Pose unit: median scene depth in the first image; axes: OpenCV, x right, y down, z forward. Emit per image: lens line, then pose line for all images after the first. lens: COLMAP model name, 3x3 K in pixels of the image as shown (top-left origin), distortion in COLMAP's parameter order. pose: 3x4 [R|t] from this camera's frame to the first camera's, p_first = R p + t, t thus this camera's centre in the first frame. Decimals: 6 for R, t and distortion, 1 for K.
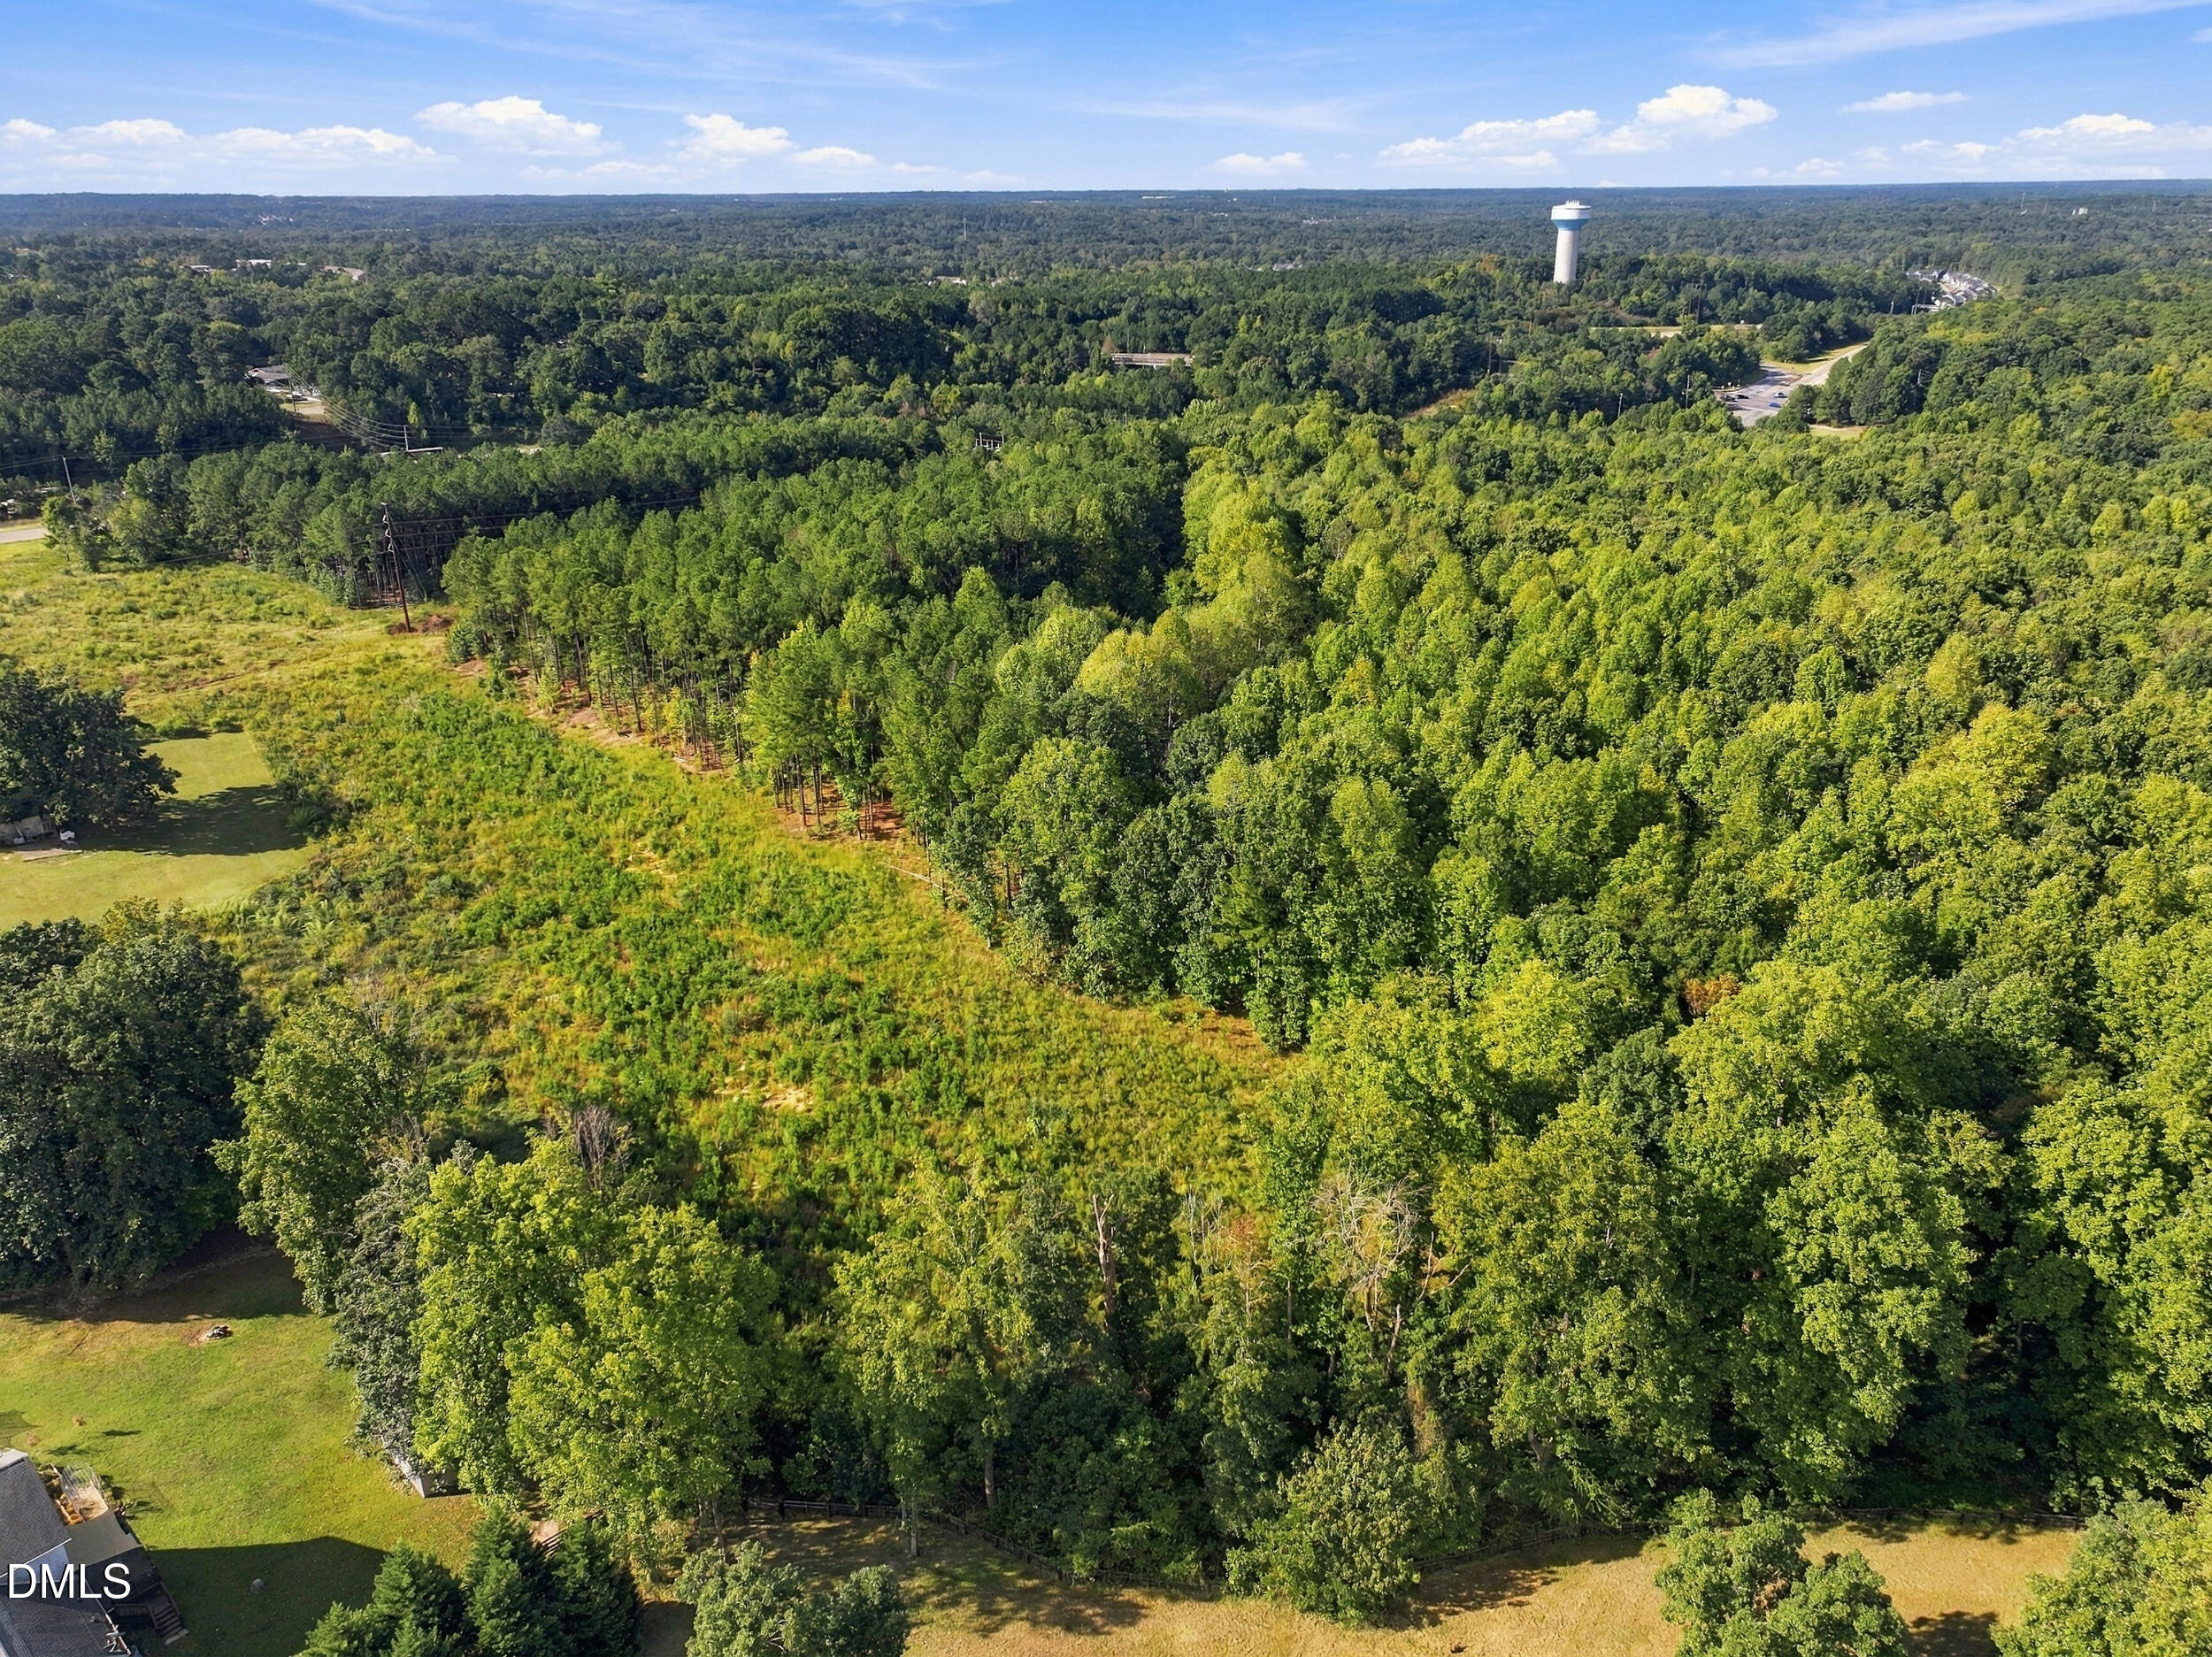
lens RADIAL K [[1575.6, 0, 1106.0], [0, 1575.6, 828.5], [0, 0, 1]] dist [0.002340, 0.001551]
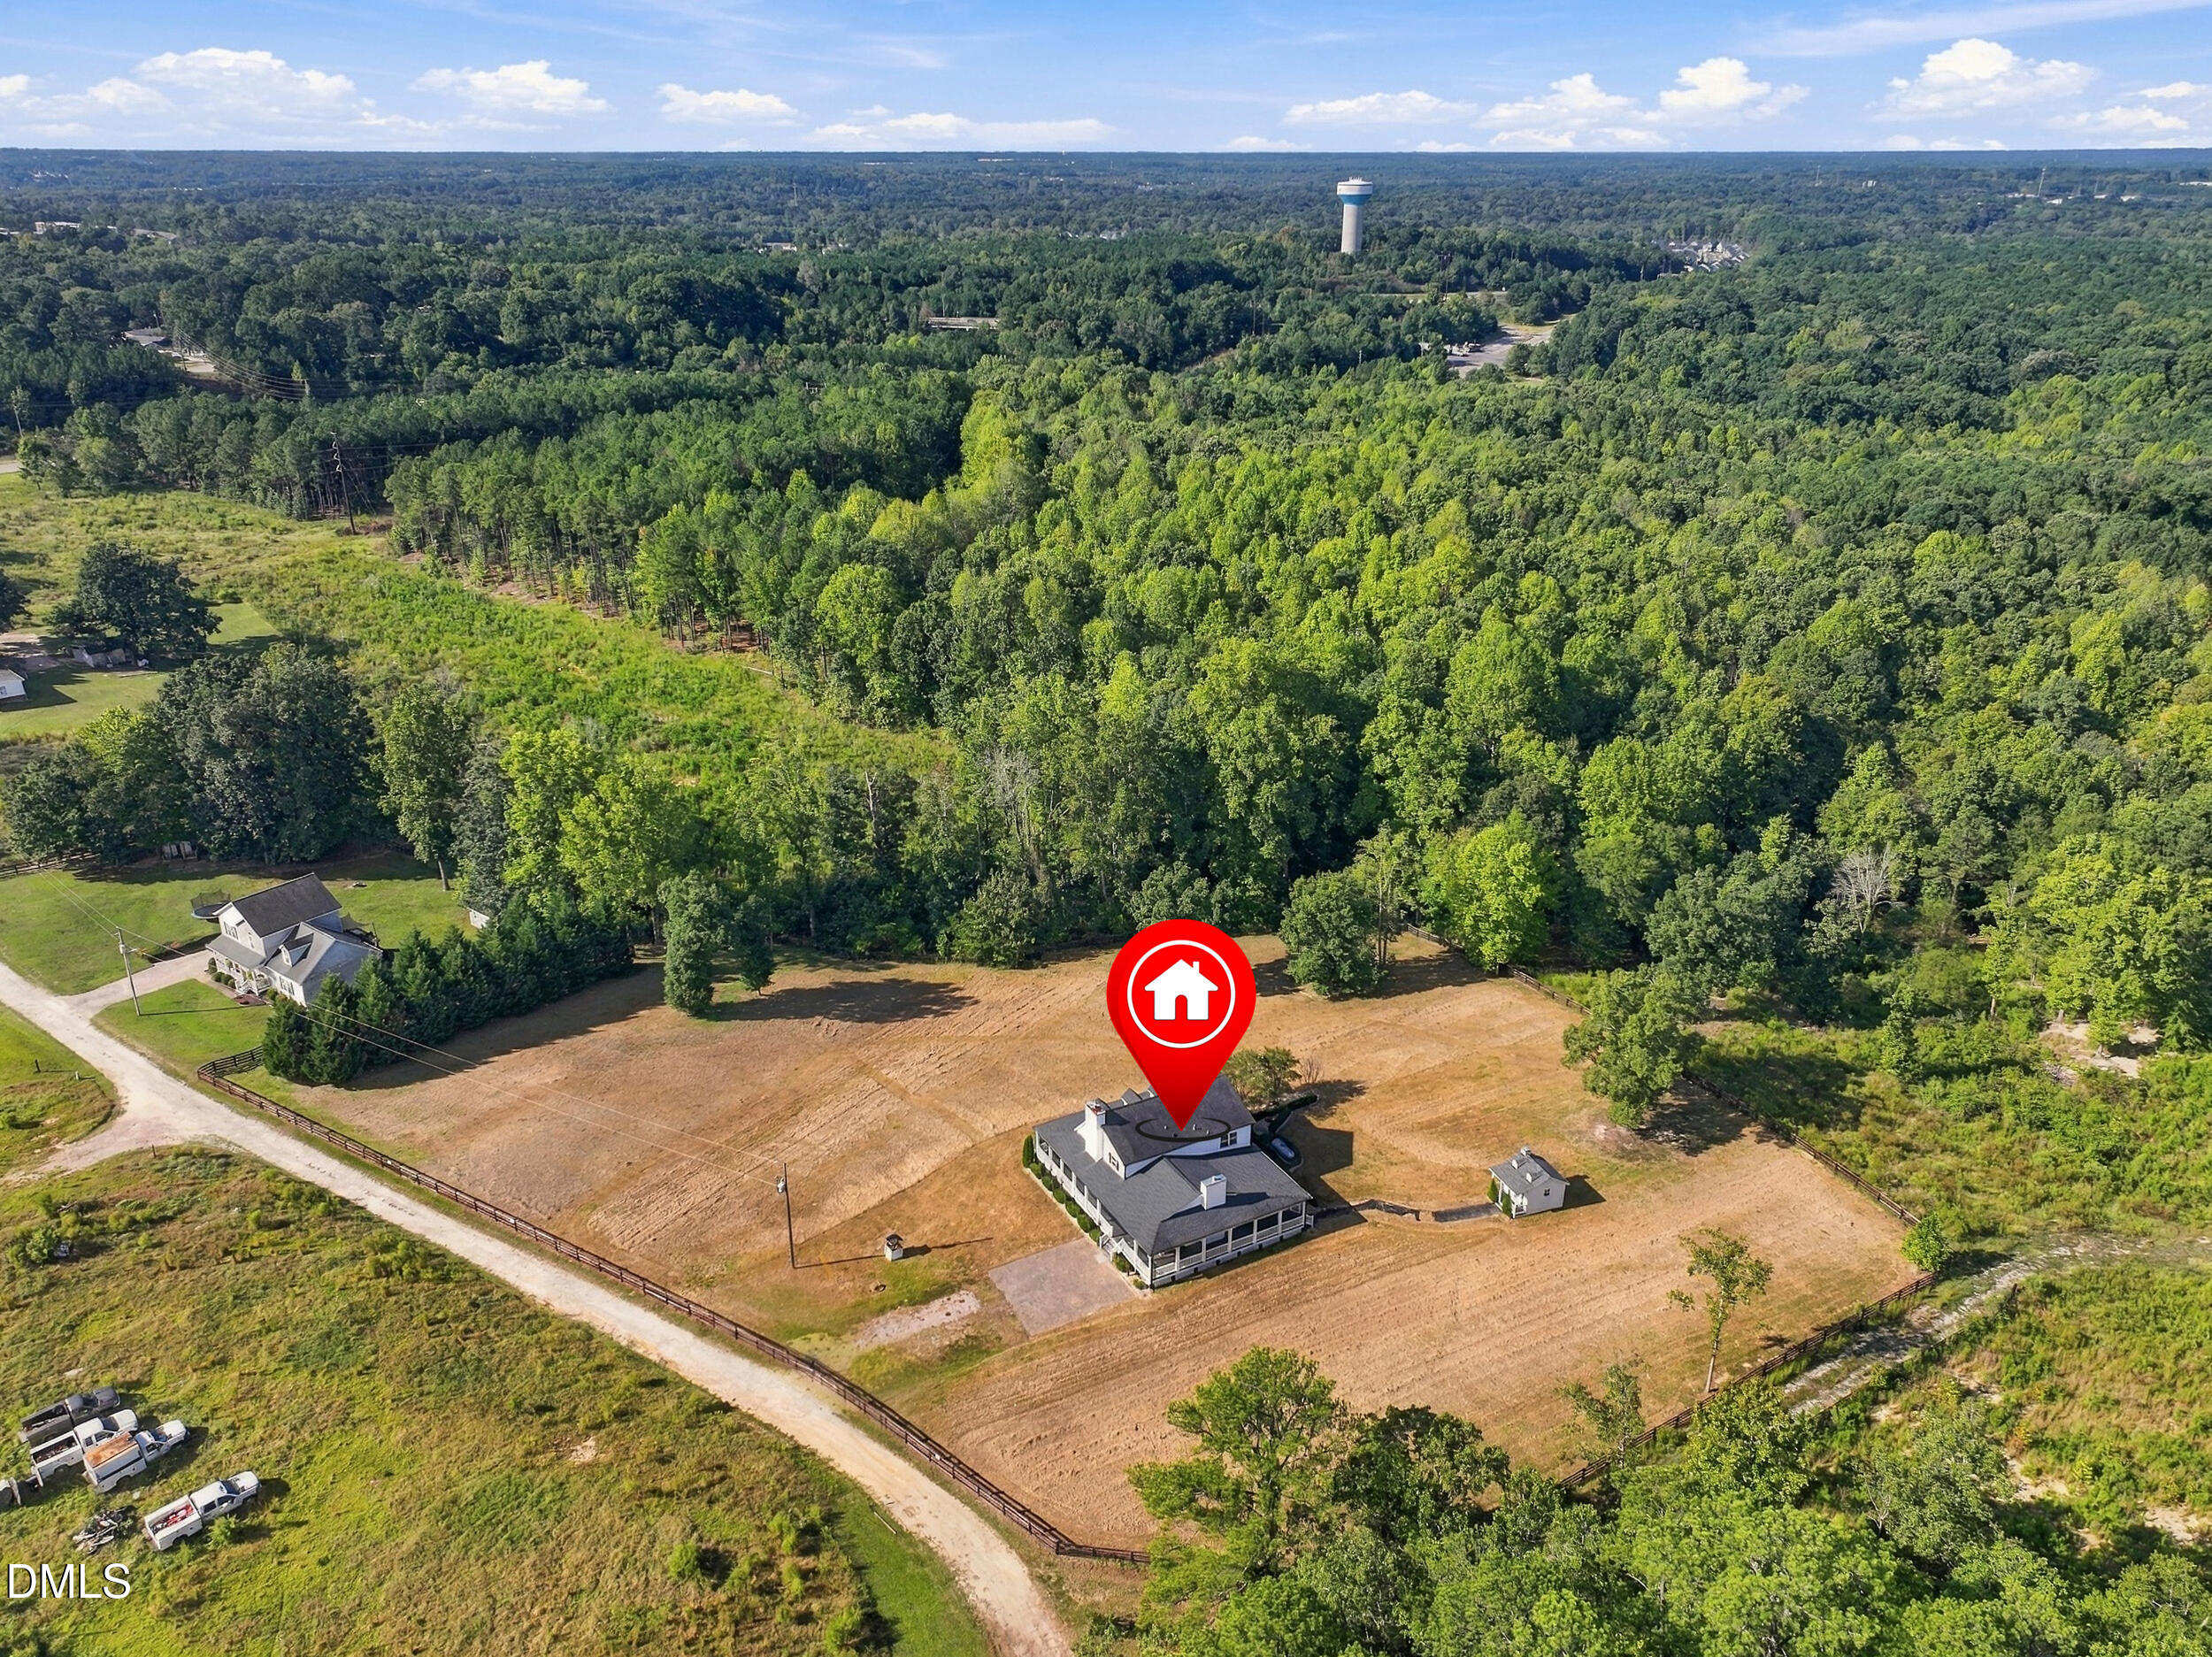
lens RADIAL K [[1575.6, 0, 1106.0], [0, 1575.6, 828.5], [0, 0, 1]] dist [0.002340, 0.001551]
pose [[0.995270, -0.031016, 0.092062, 0.039599], [0.029231, 0.999359, 0.020676, 0.106758], [-0.092644, -0.017887, 0.995539, -0.339042]]
